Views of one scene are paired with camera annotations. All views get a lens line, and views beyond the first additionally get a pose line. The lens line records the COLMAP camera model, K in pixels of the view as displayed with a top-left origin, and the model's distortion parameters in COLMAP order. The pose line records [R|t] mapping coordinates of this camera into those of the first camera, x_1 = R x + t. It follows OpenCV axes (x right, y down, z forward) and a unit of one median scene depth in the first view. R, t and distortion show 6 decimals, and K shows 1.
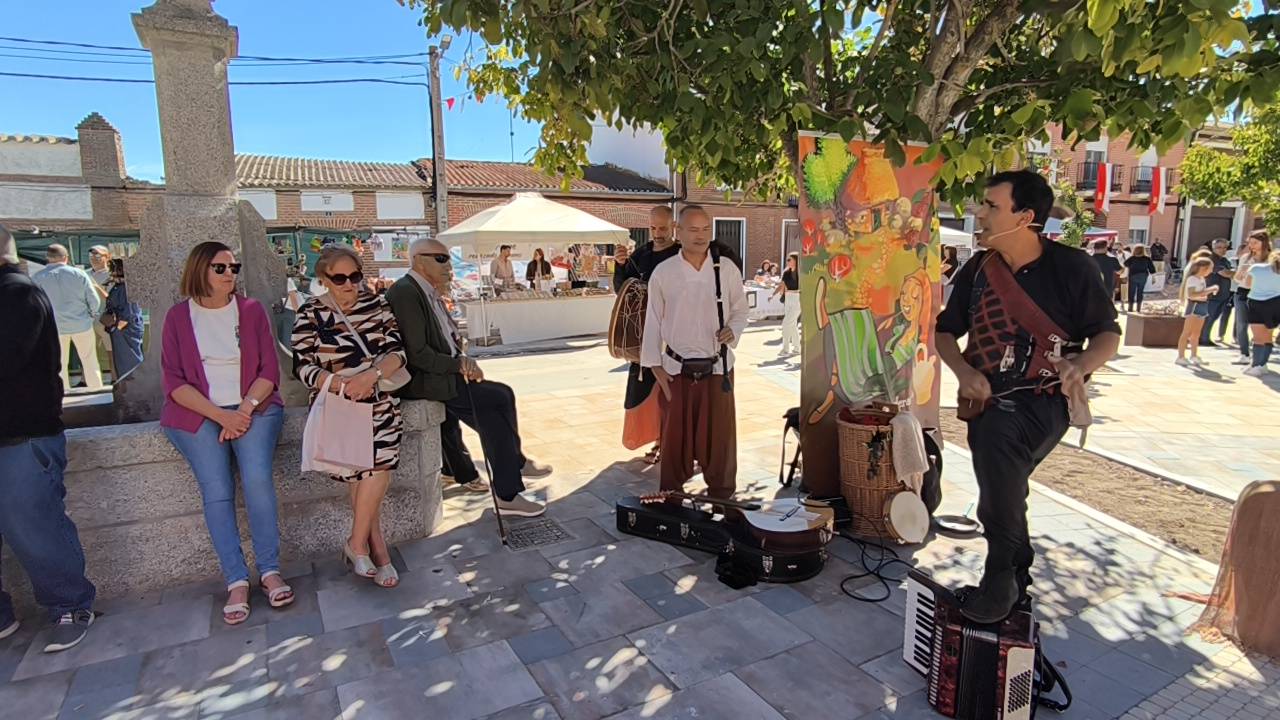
lens RADIAL K [[690.8, 0, 645.0], [0, 690.8, 359.6], [0, 0, 1]] dist [-0.028643, 0.012914]
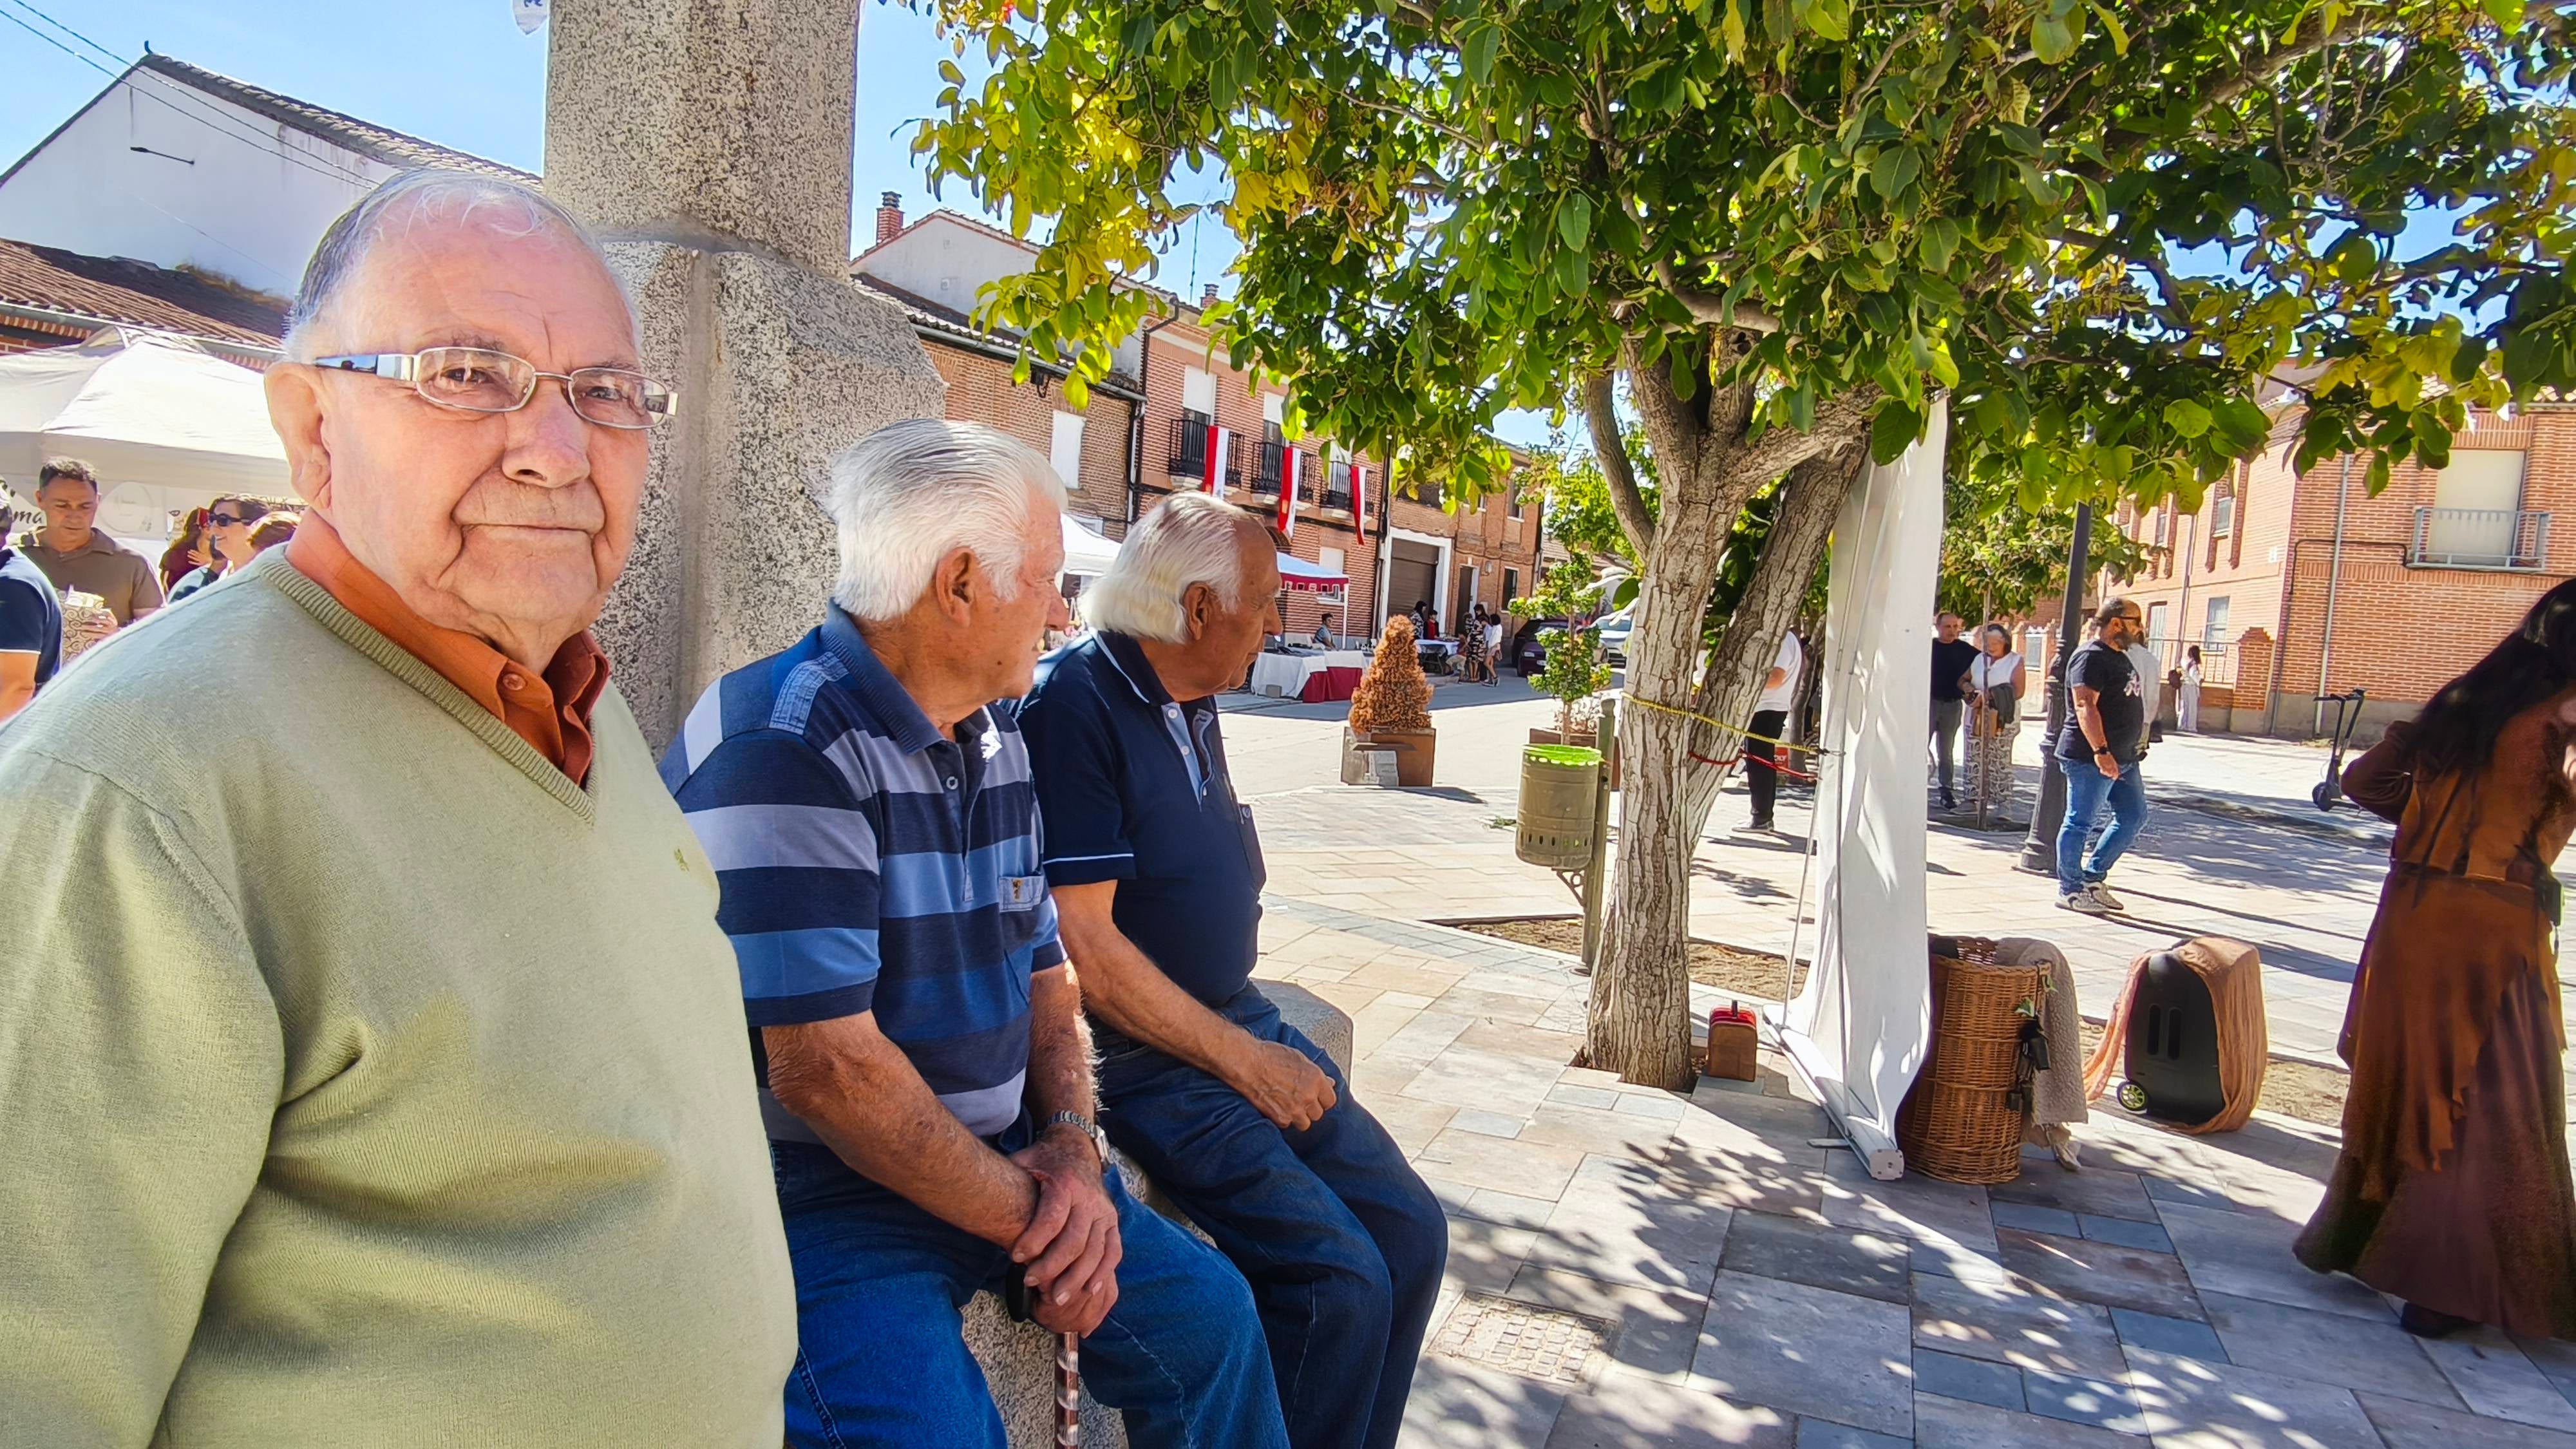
lens RADIAL K [[1537.6, 0, 1285.7], [0, 1537.6, 743.1], [0, 0, 1]] dist [-0.000443, 0.000662]
pose [[0.767938, 0.003698, 0.640513, -0.777964], [0.024942, 0.999052, -0.035672, -0.042079], [-0.640038, 0.043369, 0.767118, 0.416267]]
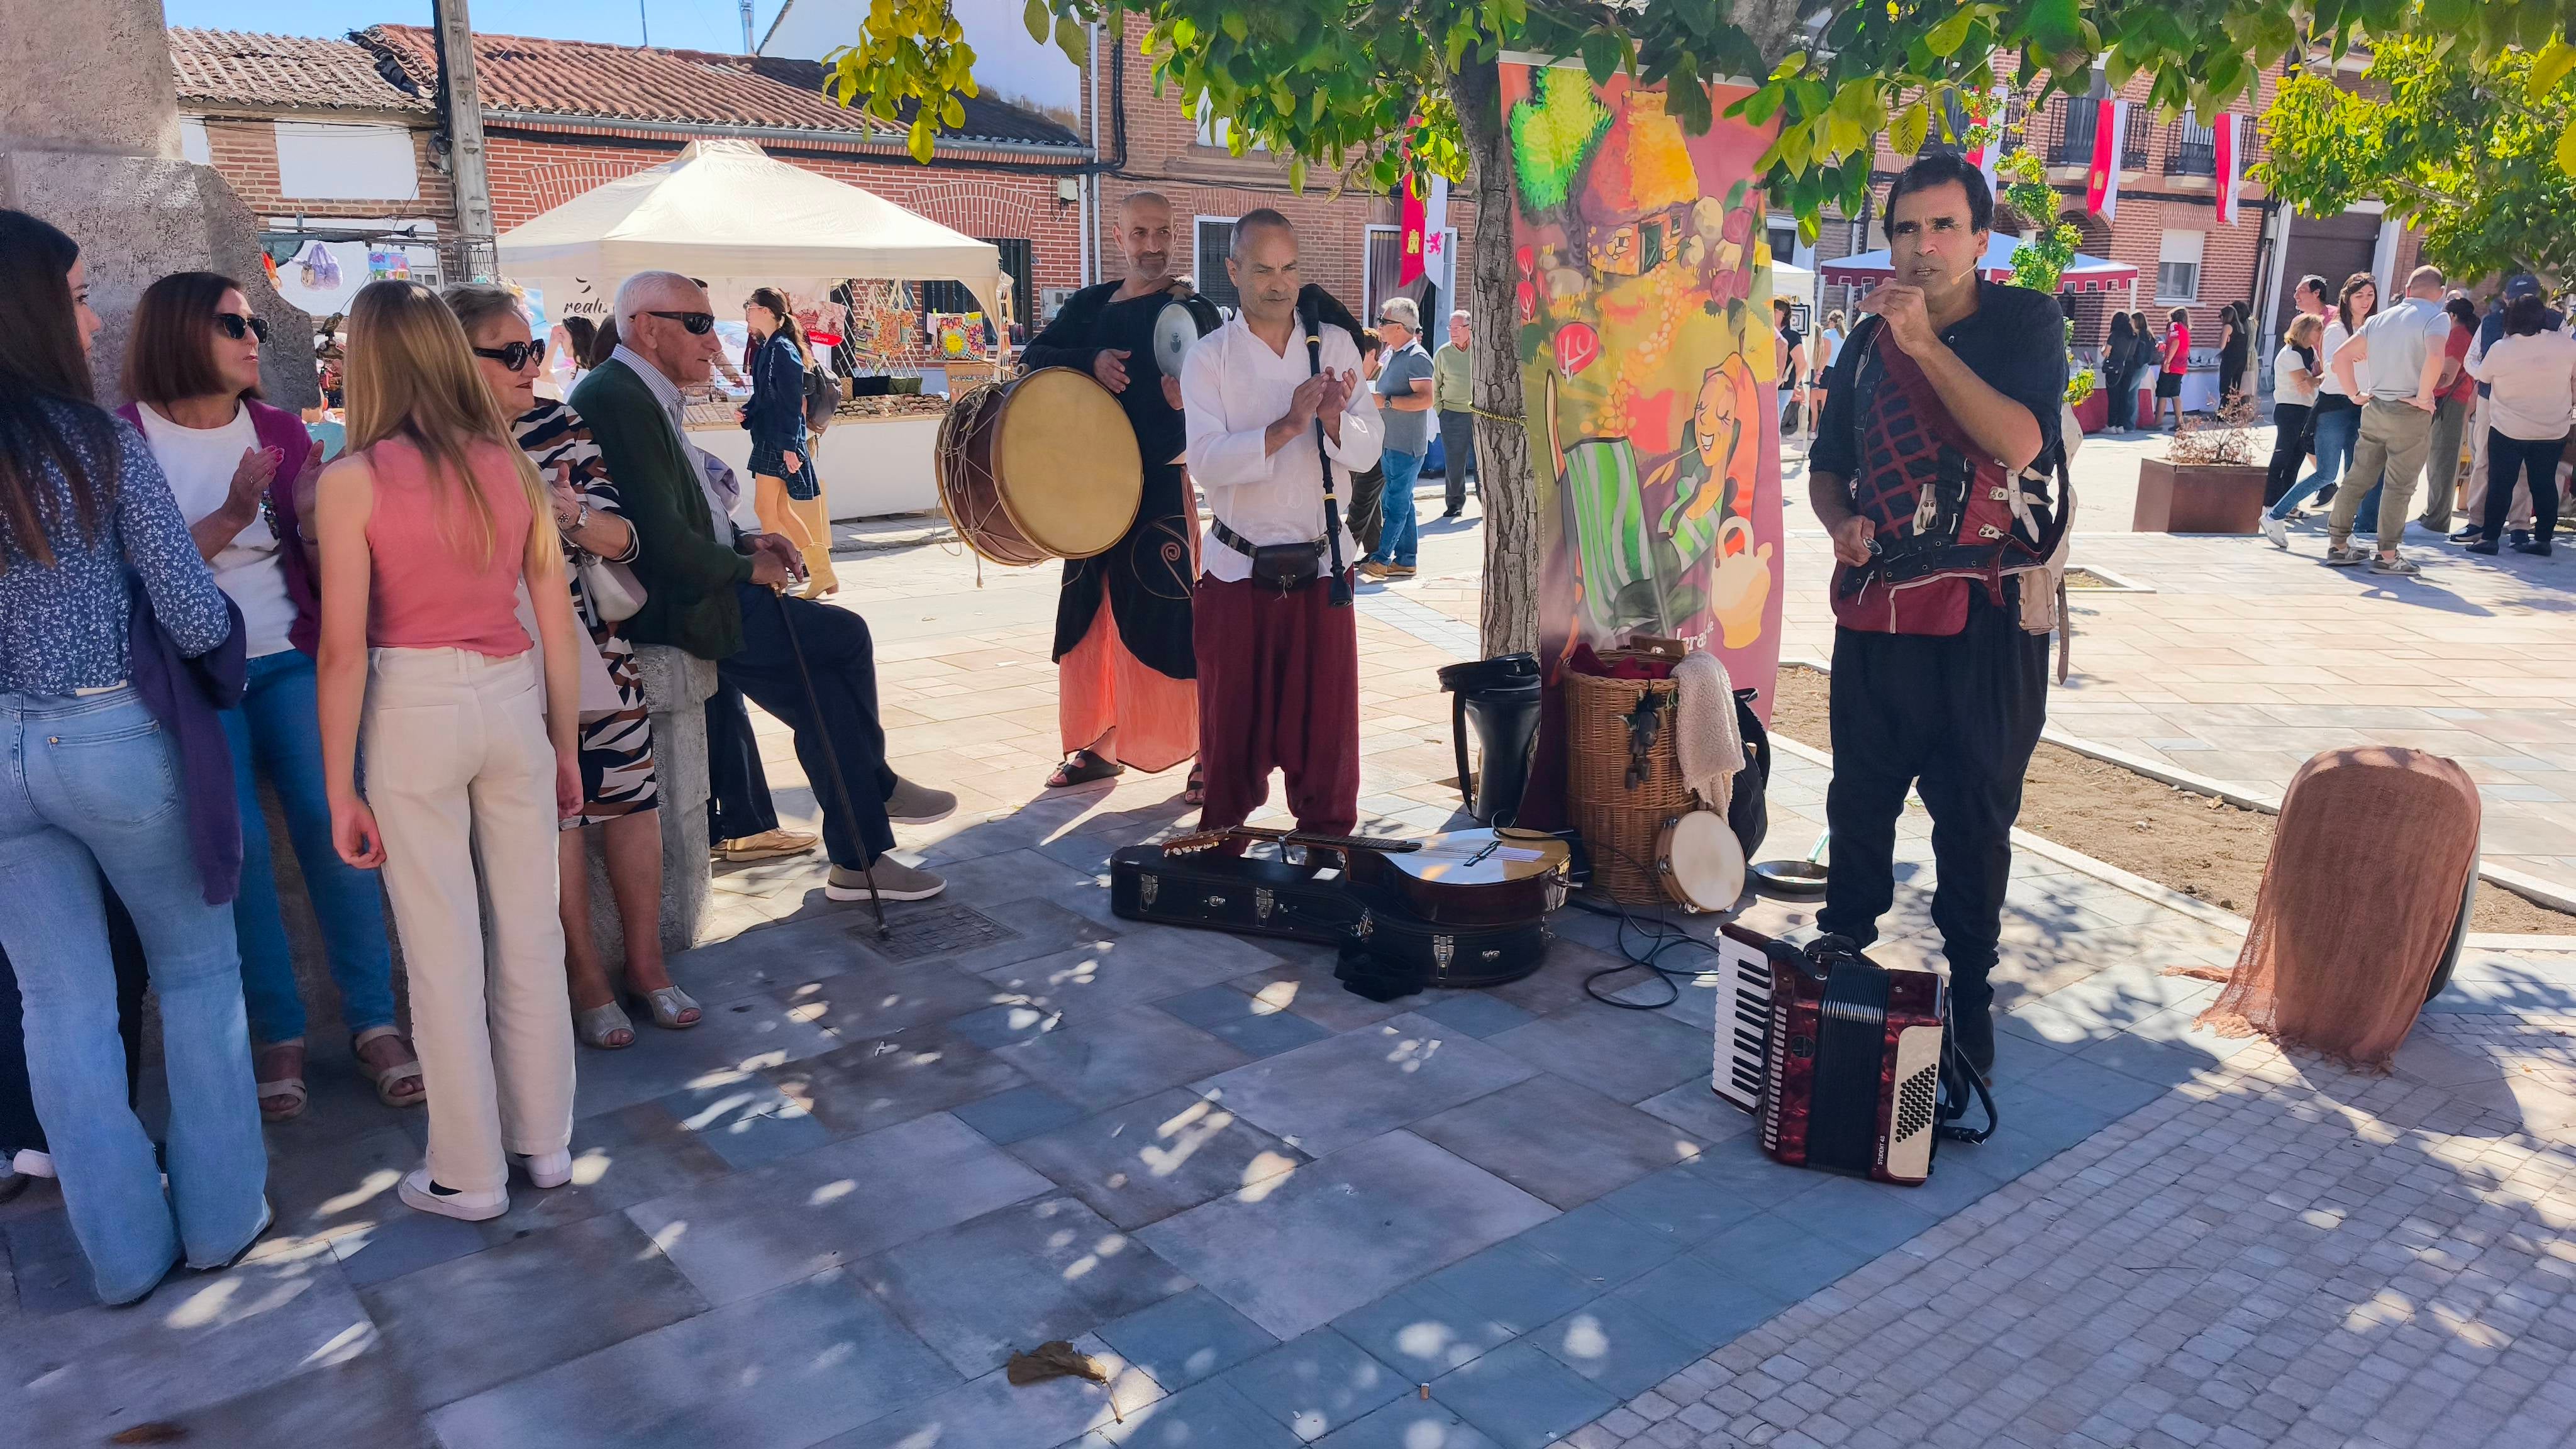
lens RADIAL K [[1760.7, 0, 1293.7], [0, 1760.7, 781.5], [0, 0, 1]] dist [0.023624, -0.031438]
pose [[0.985811, -0.029248, 0.165292, -0.112332], [0.010908, 0.993784, 0.110791, 0.023613], [-0.167505, -0.107416, 0.980002, -0.185599]]
